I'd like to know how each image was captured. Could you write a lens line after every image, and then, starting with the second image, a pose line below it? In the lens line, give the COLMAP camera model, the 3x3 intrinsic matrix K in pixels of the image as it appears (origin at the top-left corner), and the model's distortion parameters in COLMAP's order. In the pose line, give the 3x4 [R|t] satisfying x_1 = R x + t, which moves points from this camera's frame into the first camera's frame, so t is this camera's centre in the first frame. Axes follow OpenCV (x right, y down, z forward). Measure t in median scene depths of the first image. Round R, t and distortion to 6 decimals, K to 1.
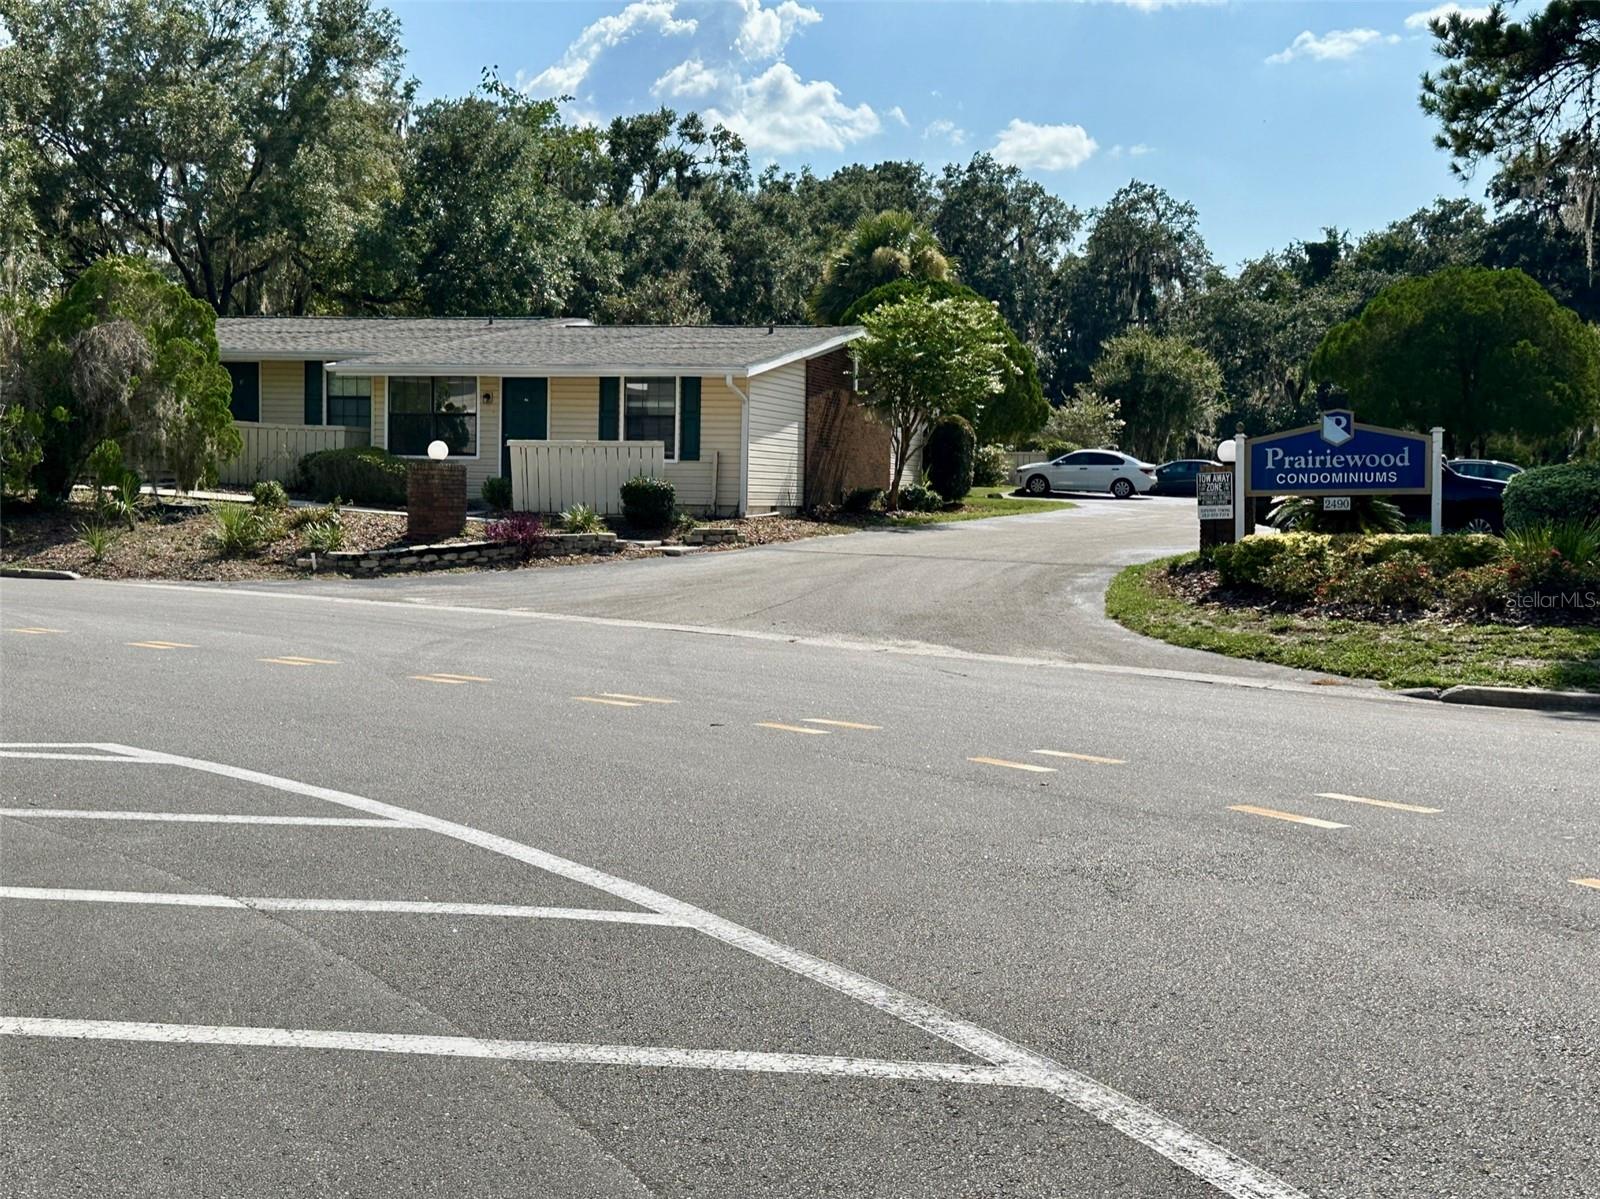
lens RADIAL K [[1906.4, 0, 800.0], [0, 1906.4, 599.5], [0, 0, 1]] dist [0.137869, -0.008928]
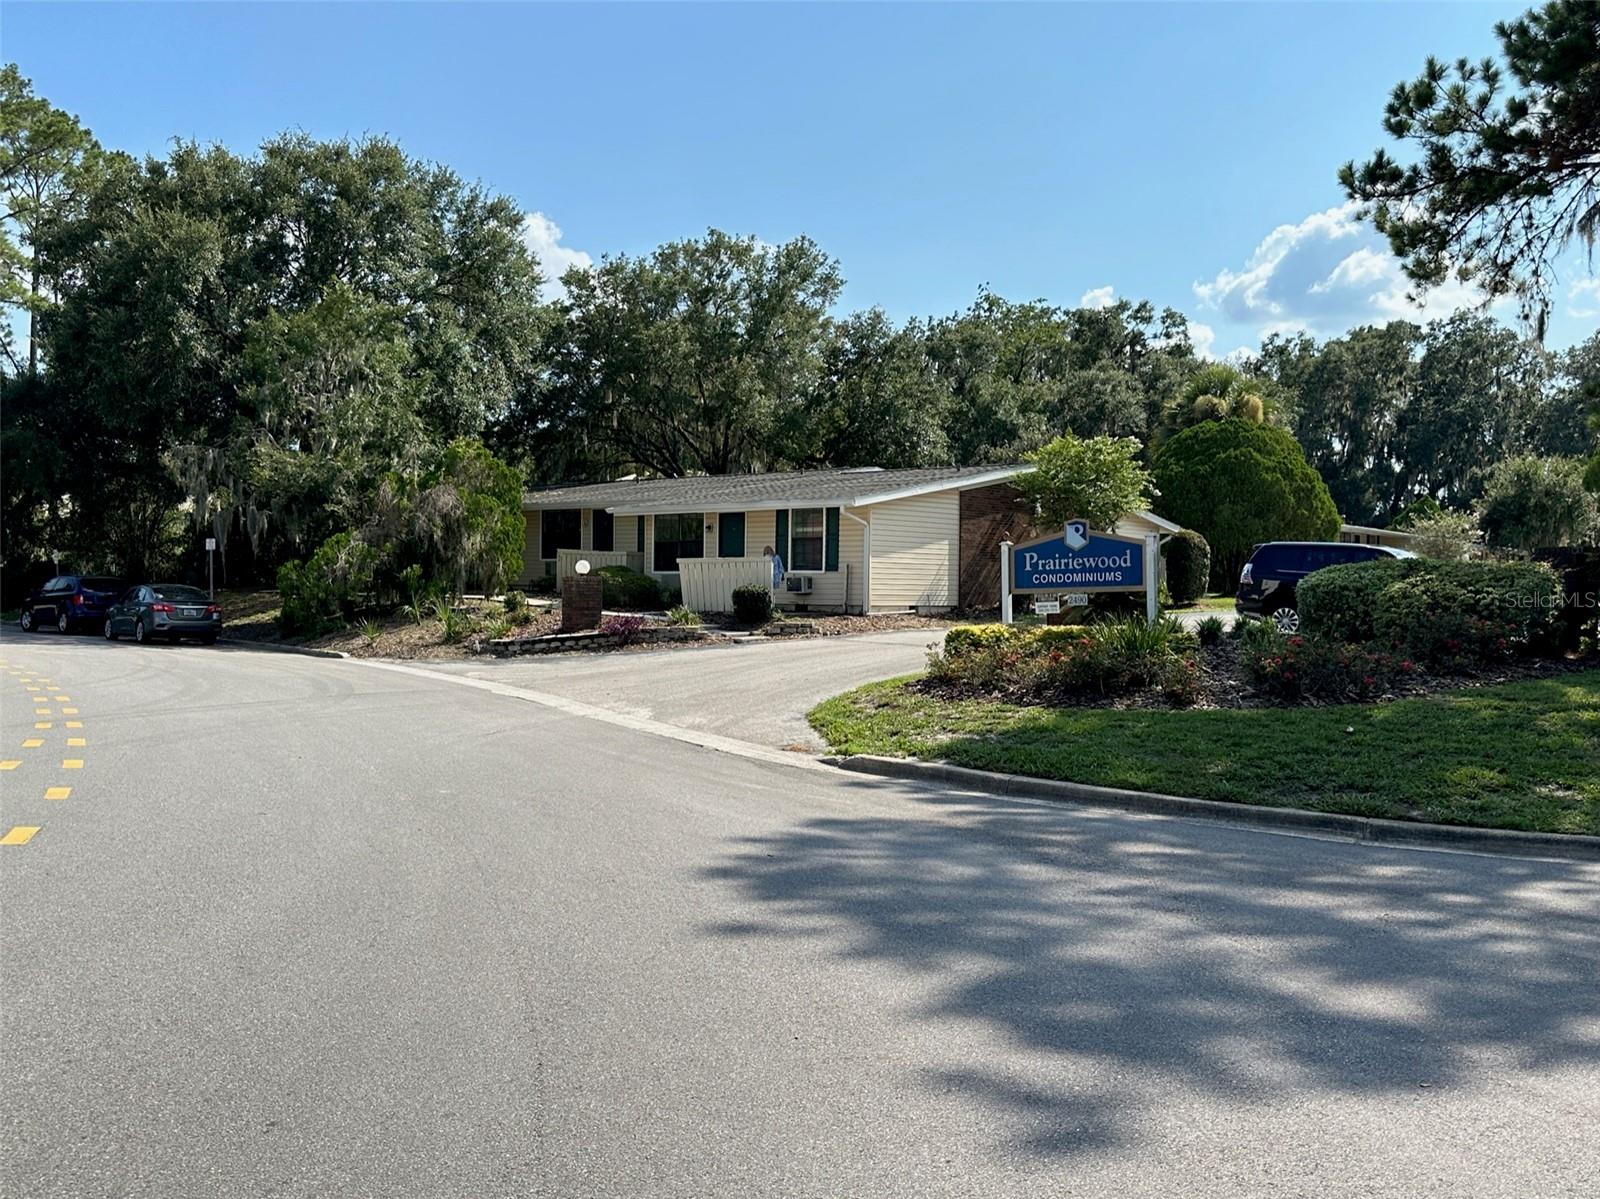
lens RADIAL K [[1430.3, 0, 790.1], [0, 1430.3, 606.8], [0, 0, 1]] dist [0.187788, -0.363038]
pose [[0.909588, -0.006000, -0.415469, 0.325980], [-0.015455, 0.998715, -0.048259, -0.000709], [0.415224, 0.050316, 0.908326, 0.095737]]
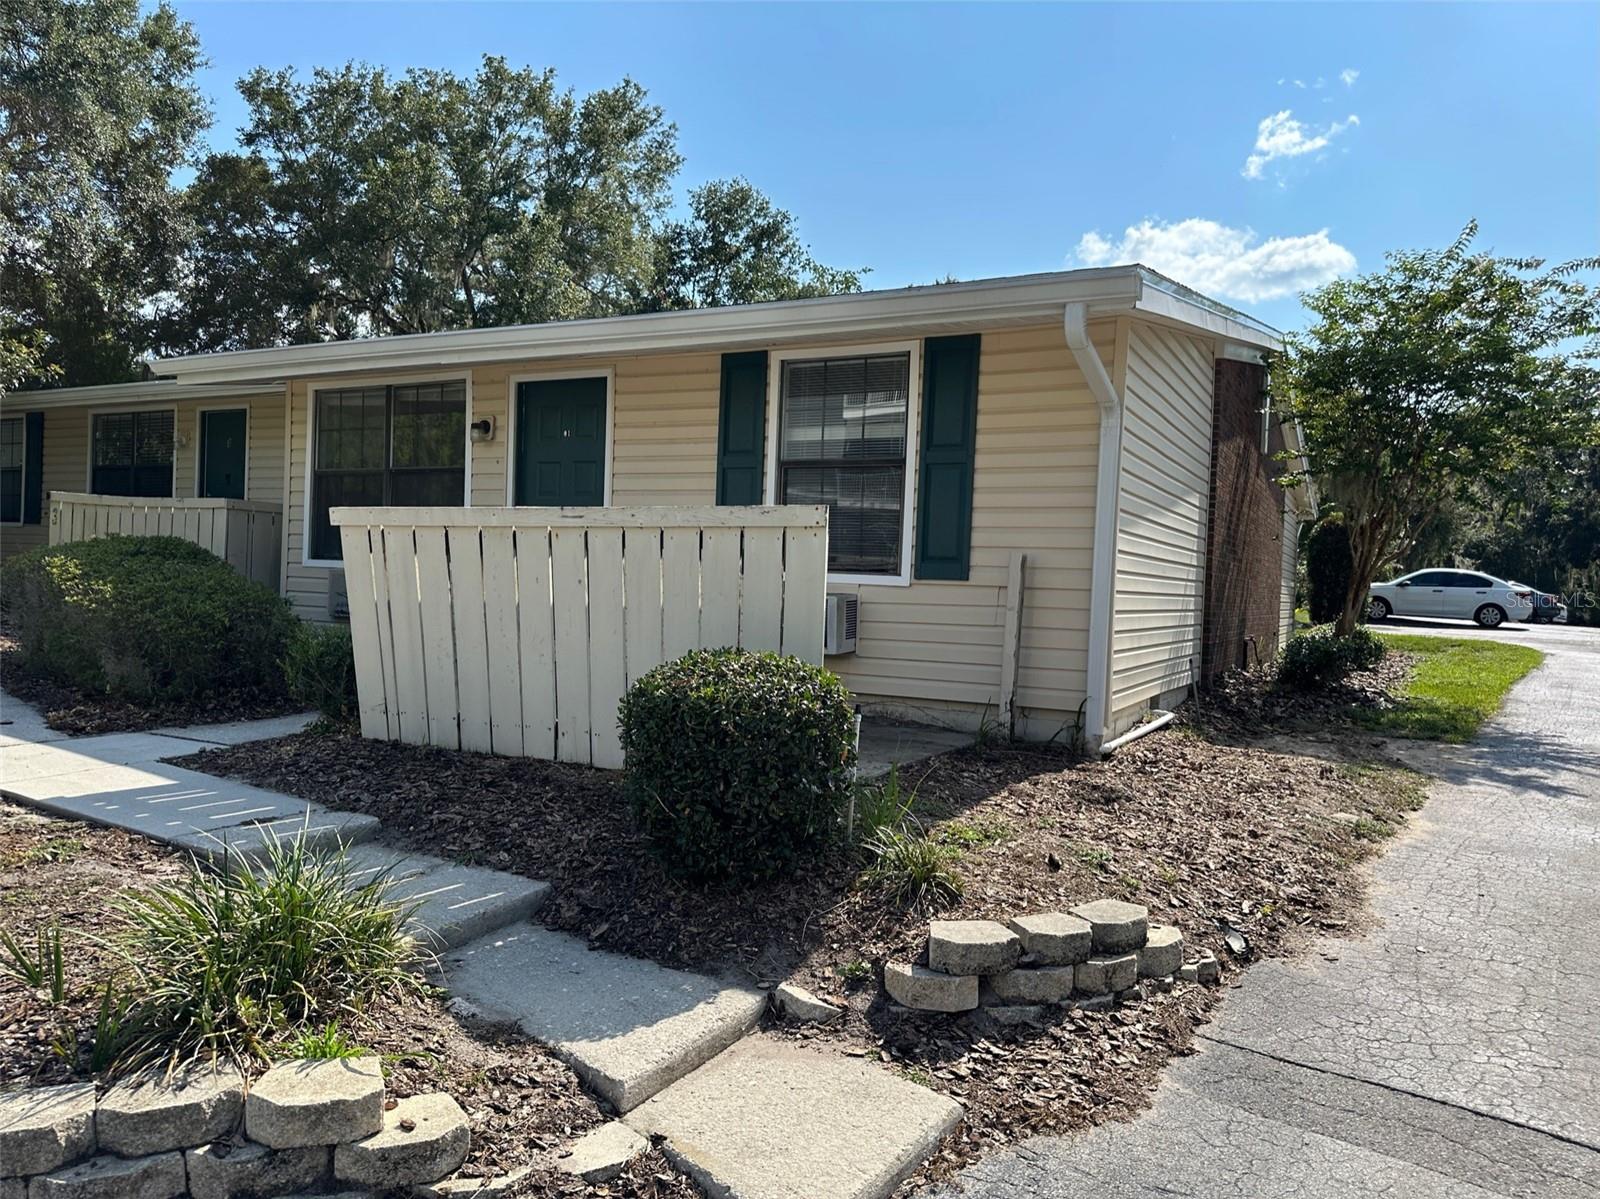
lens RADIAL K [[1108.3, 0, 796.4], [0, 1108.3, 606.6], [0, 0, 1]] dist [0.136770, -0.202427]
pose [[0.978545, 0.019153, -0.205143, -0.041624], [-0.027867, 0.998824, -0.039671, -0.058795], [0.204142, 0.044537, 0.977928, 0.790102]]
